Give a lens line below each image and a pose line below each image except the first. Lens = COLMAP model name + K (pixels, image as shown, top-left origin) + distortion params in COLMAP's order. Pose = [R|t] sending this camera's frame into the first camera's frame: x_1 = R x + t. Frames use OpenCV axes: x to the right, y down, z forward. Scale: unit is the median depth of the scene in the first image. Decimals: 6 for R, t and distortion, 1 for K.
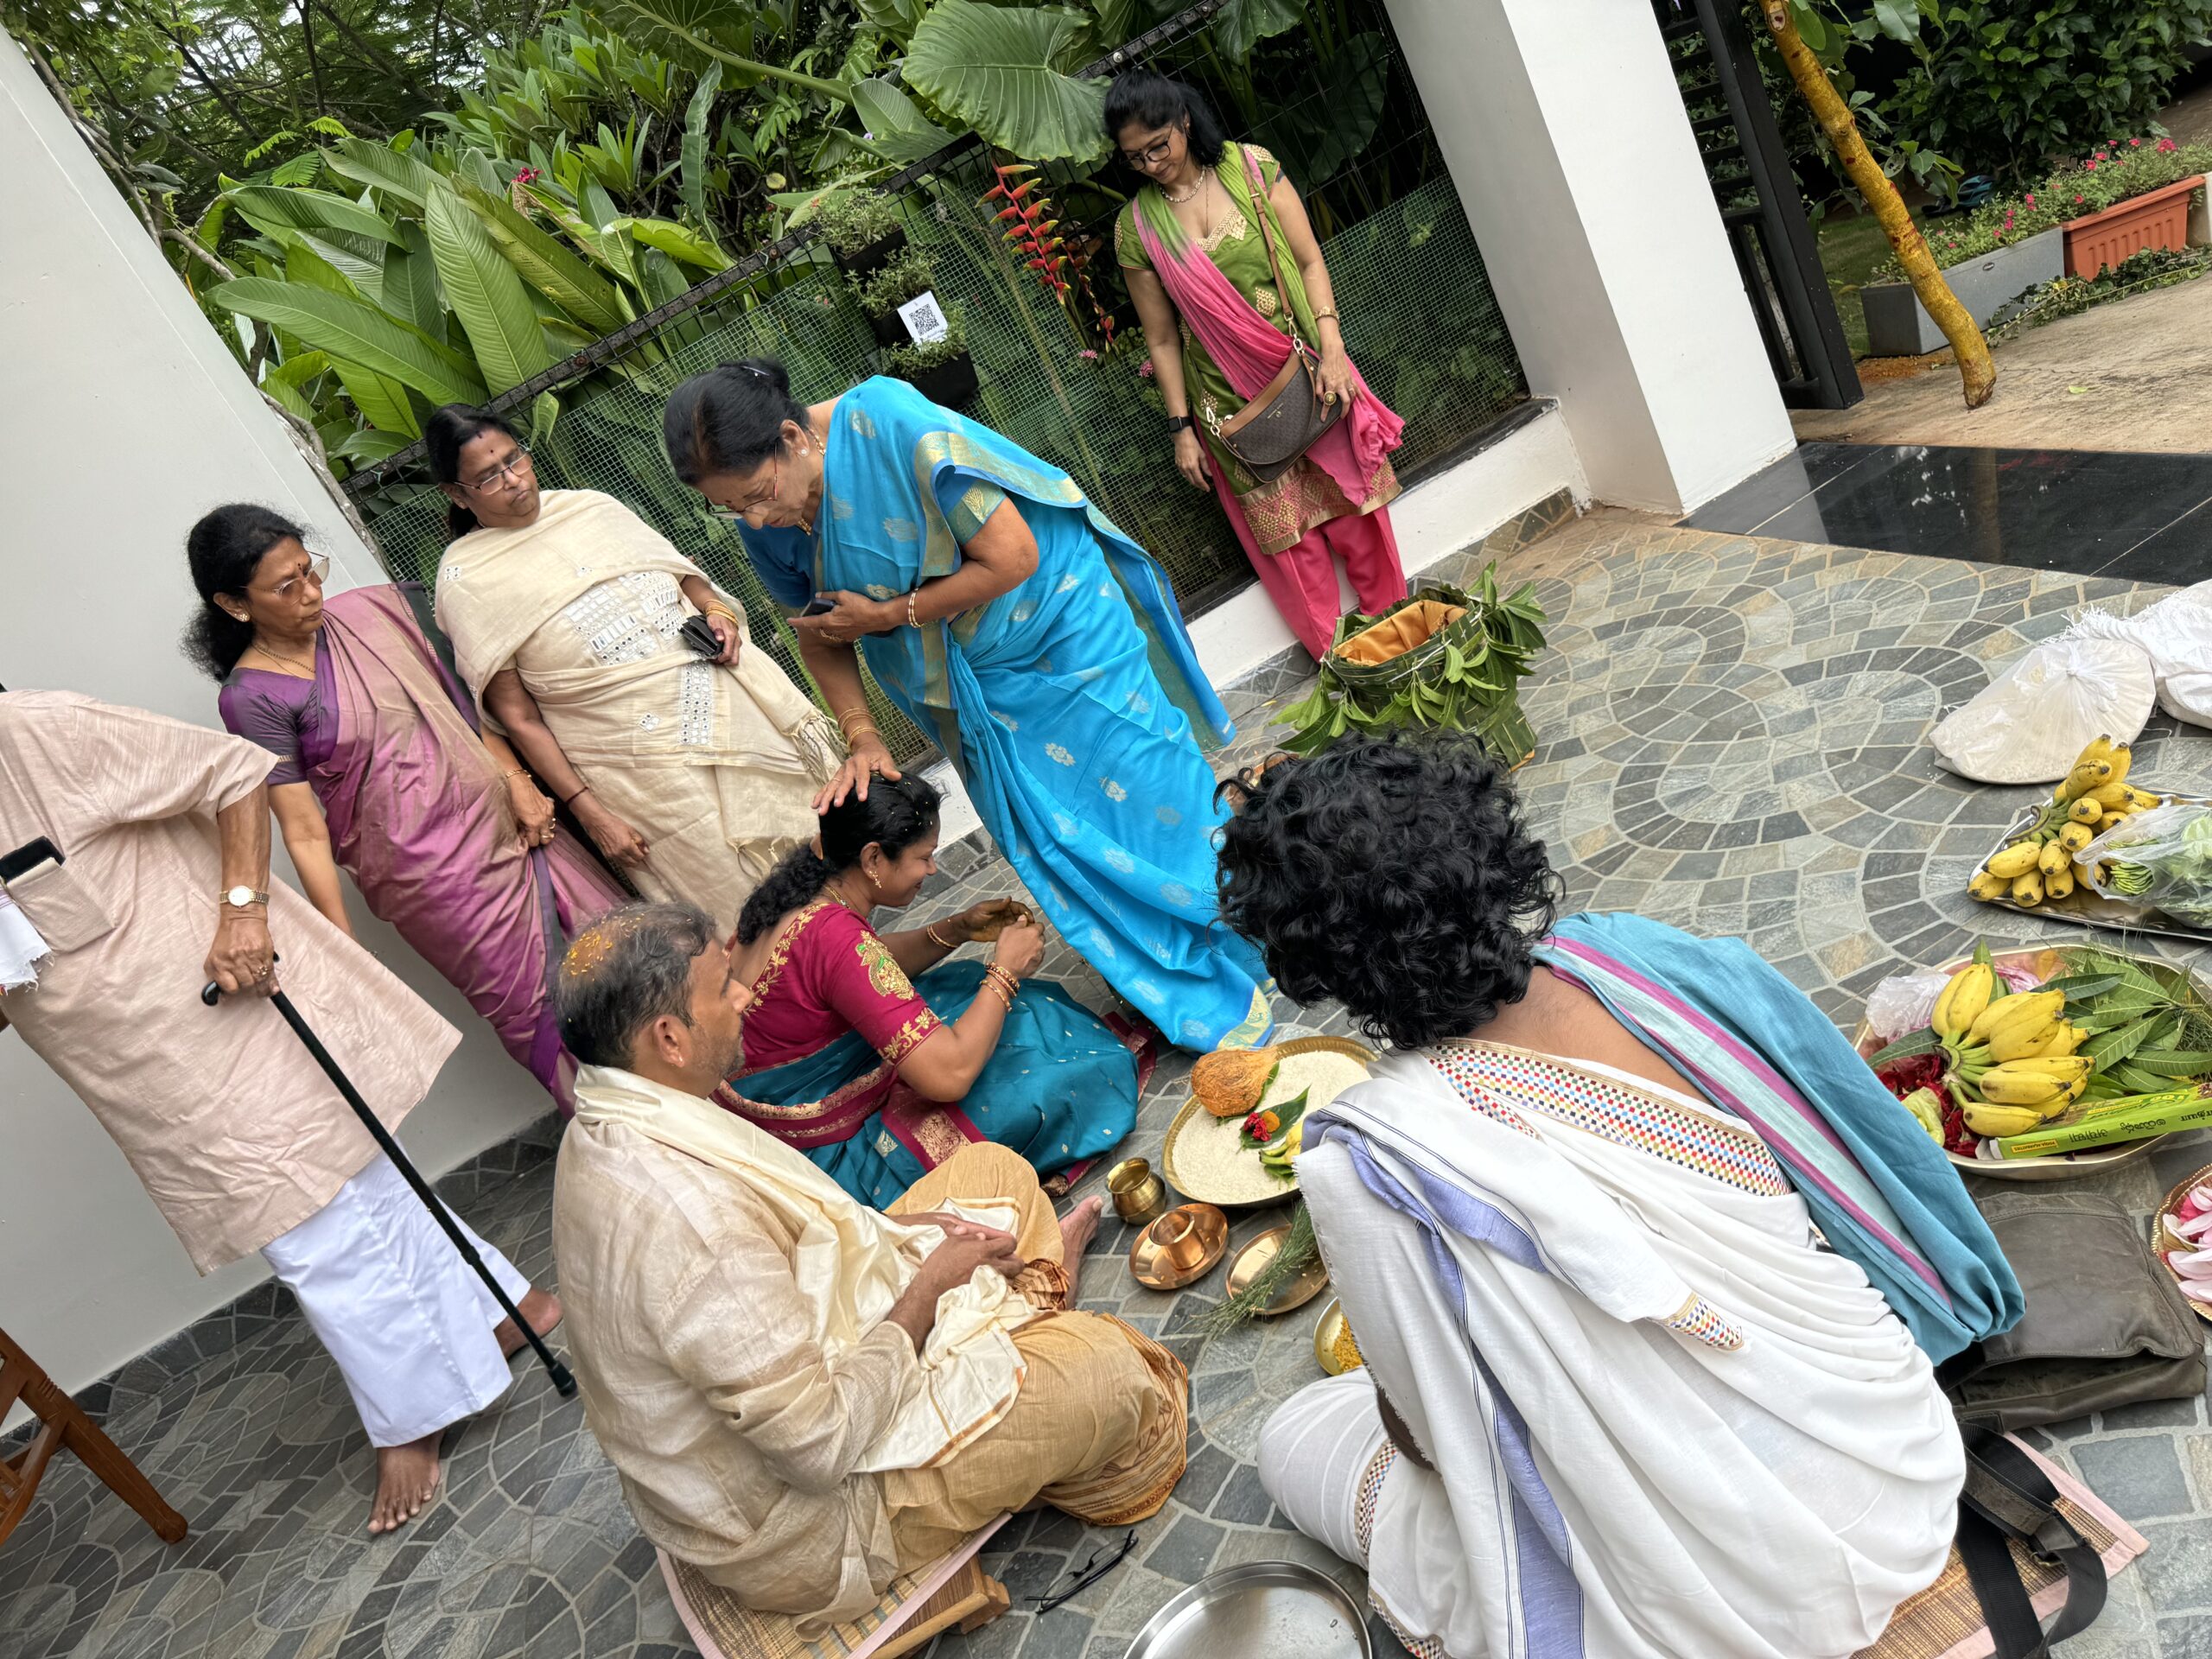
lens RADIAL K [[1561.9, 0, 1059.7], [0, 1561.9, 839.7], [0, 0, 1]] dist [0.030121, -0.064344]
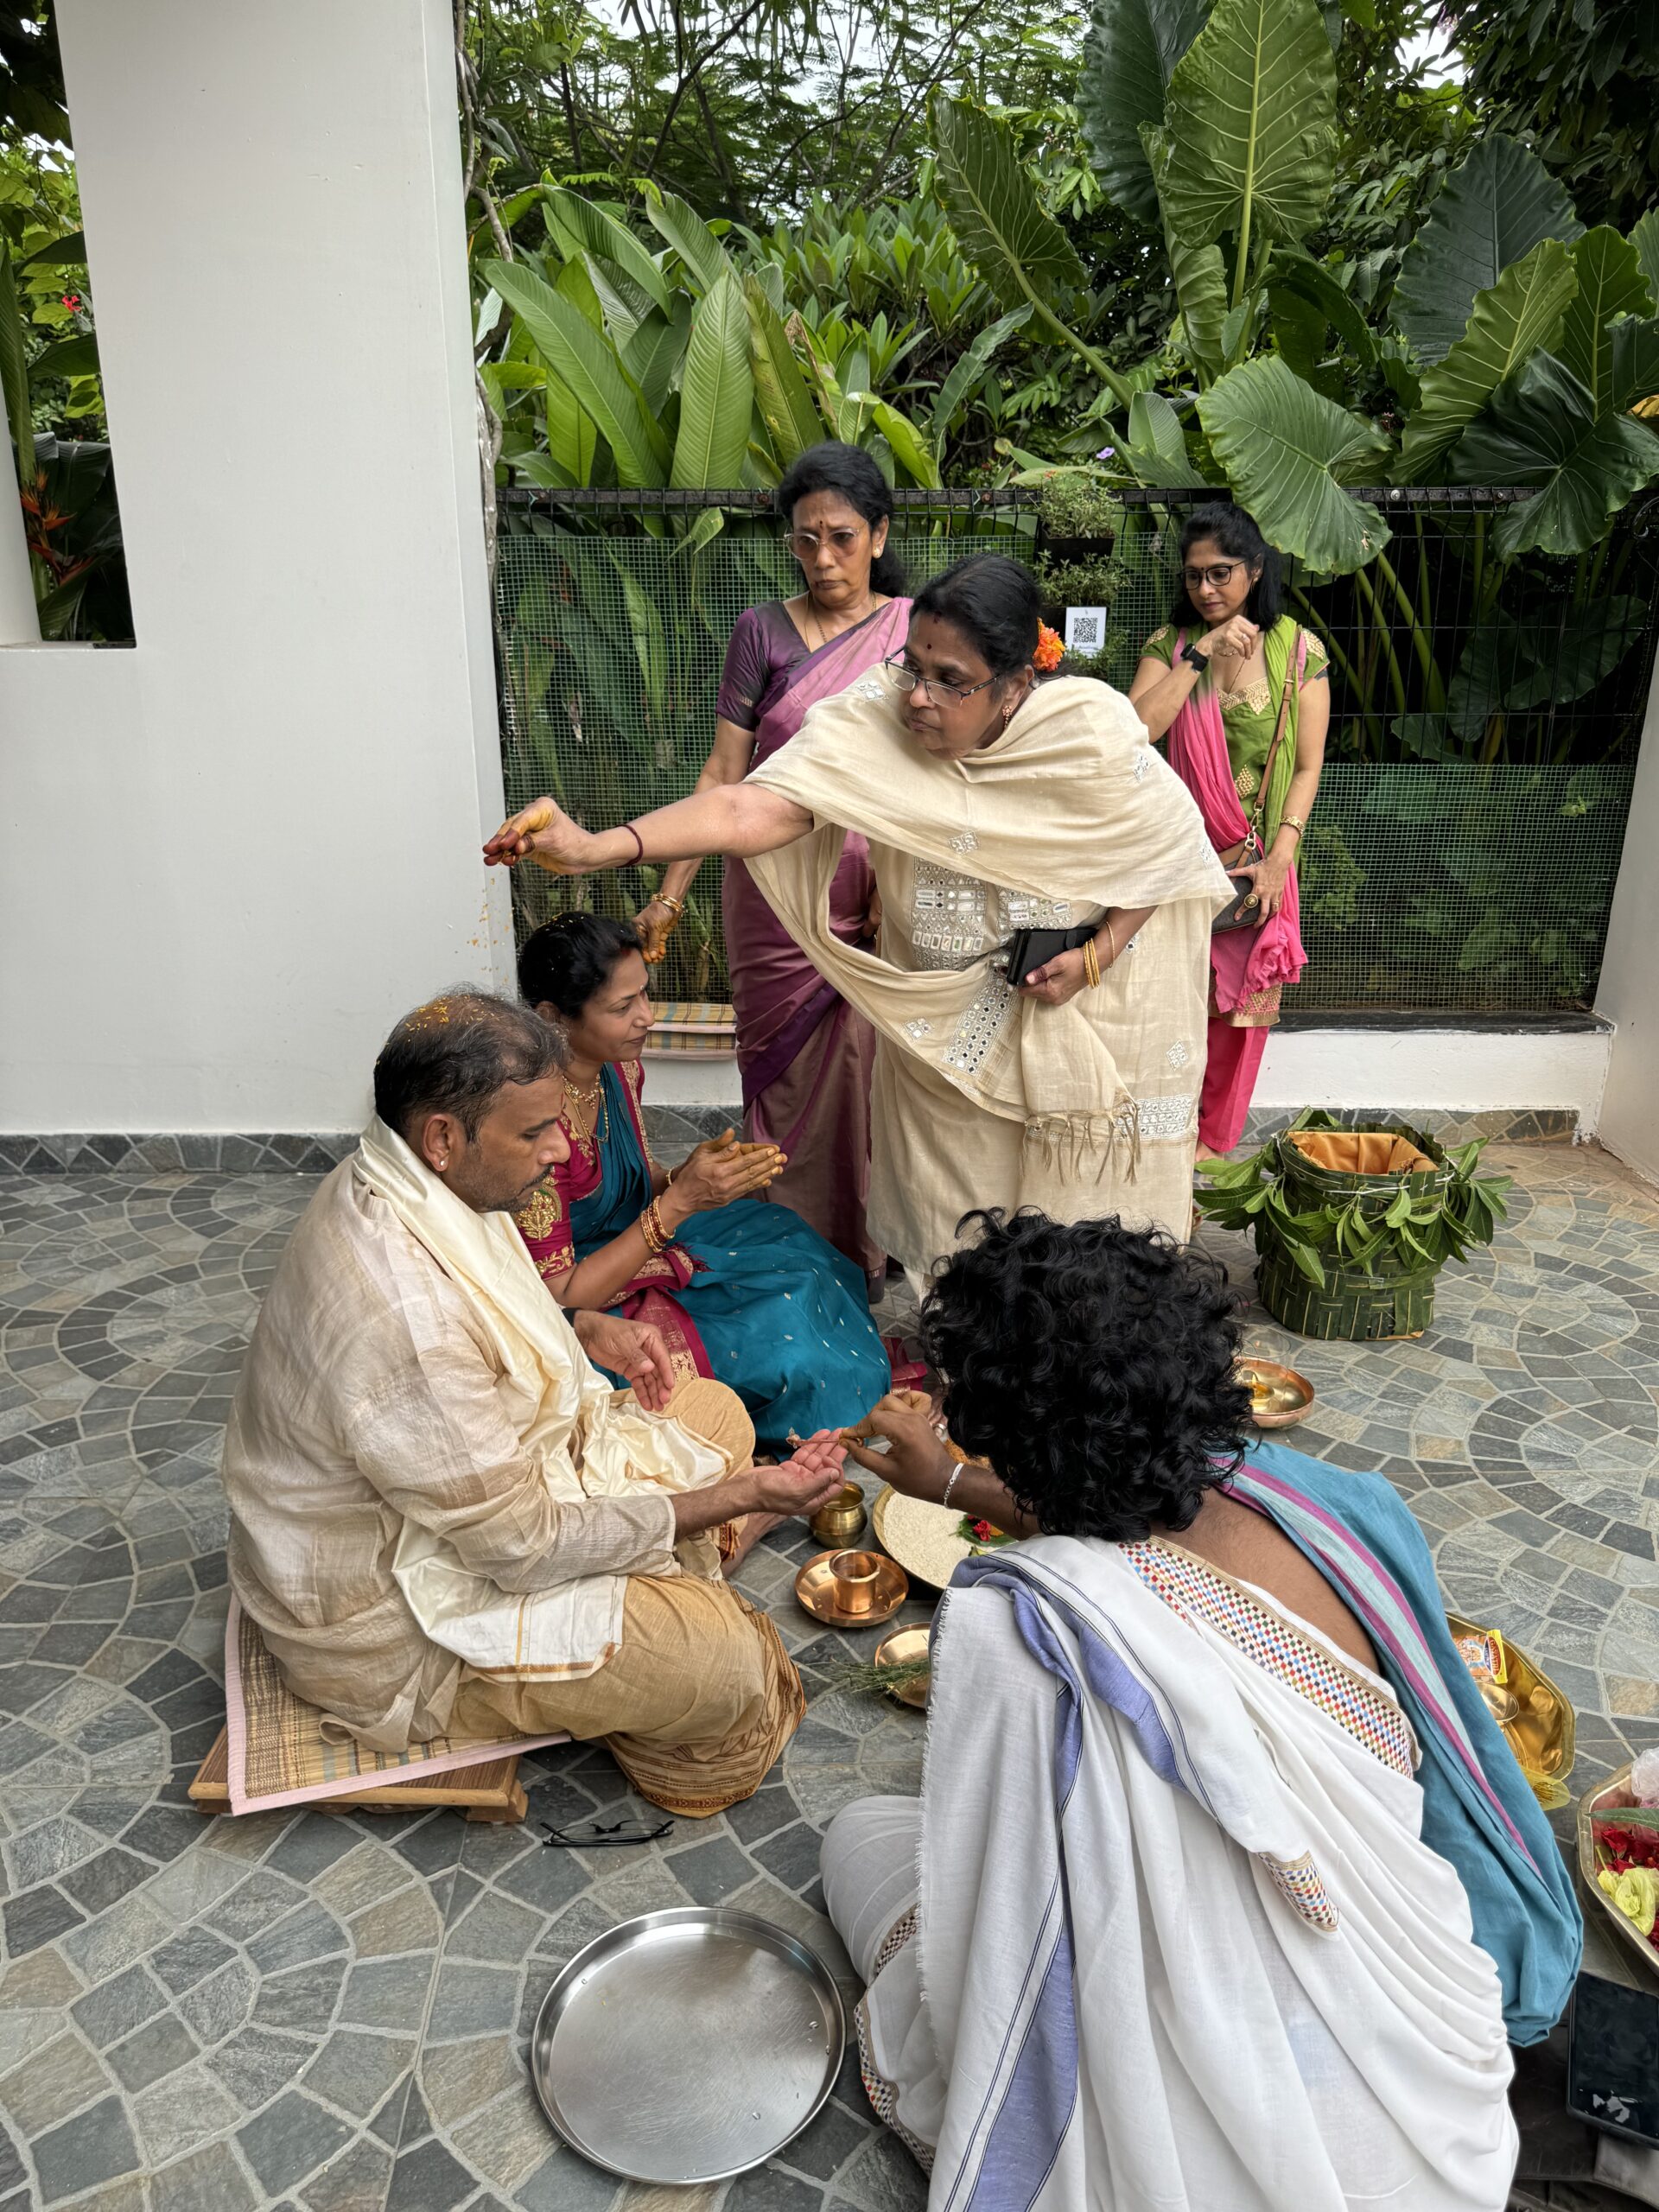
lens RADIAL K [[1556.4, 0, 797.3], [0, 1556.4, 1111.0], [0, 0, 1]] dist [0.050696, -0.111335]
pose [[0.859119, 0.507111, -0.068935, -0.021831], [-0.508098, 0.861291, 0.003679, 0.014817], [0.061239, 0.031865, 0.997614, 0.023798]]
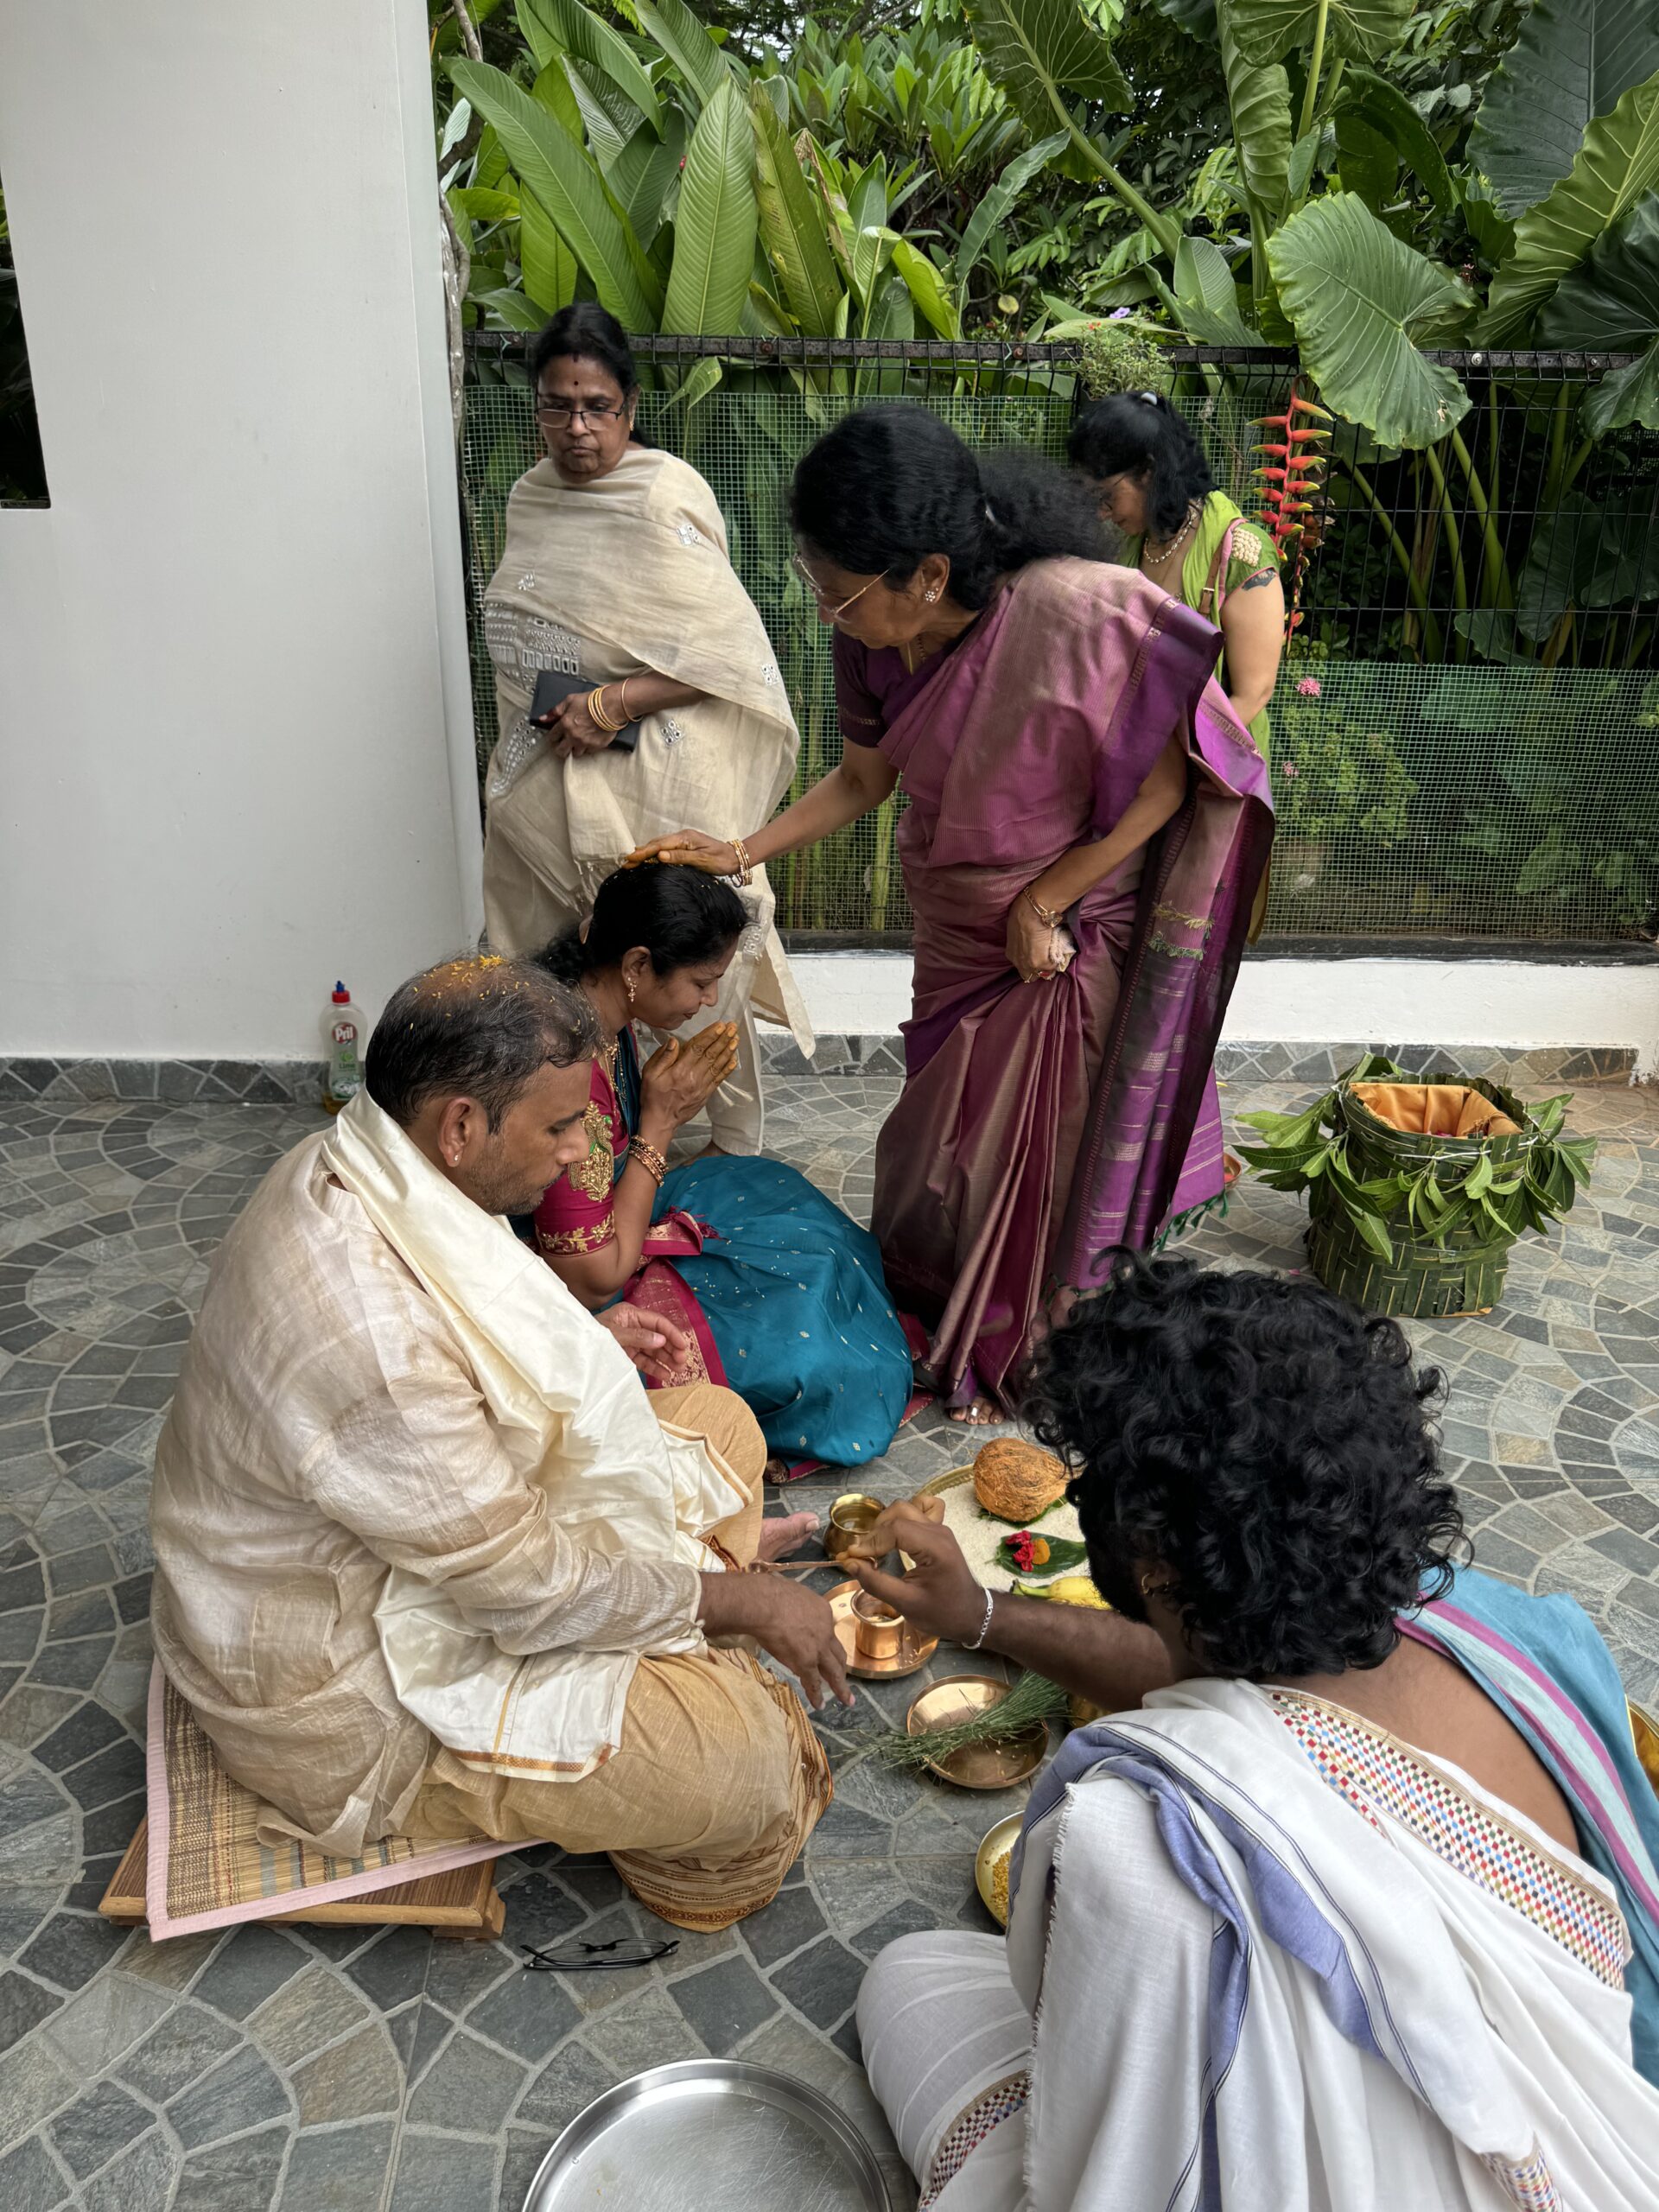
lens RADIAL K [[1553.3, 0, 783.0], [0, 1553.3, 1100.4], [0, 0, 1]] dist [0.022427, -0.043660]
pose [[0.853095, 0.521301, -0.021785, -0.059977], [-0.519653, 0.852660, 0.054139, 0.001692], [0.046798, -0.034865, 0.998296, 0.116962]]
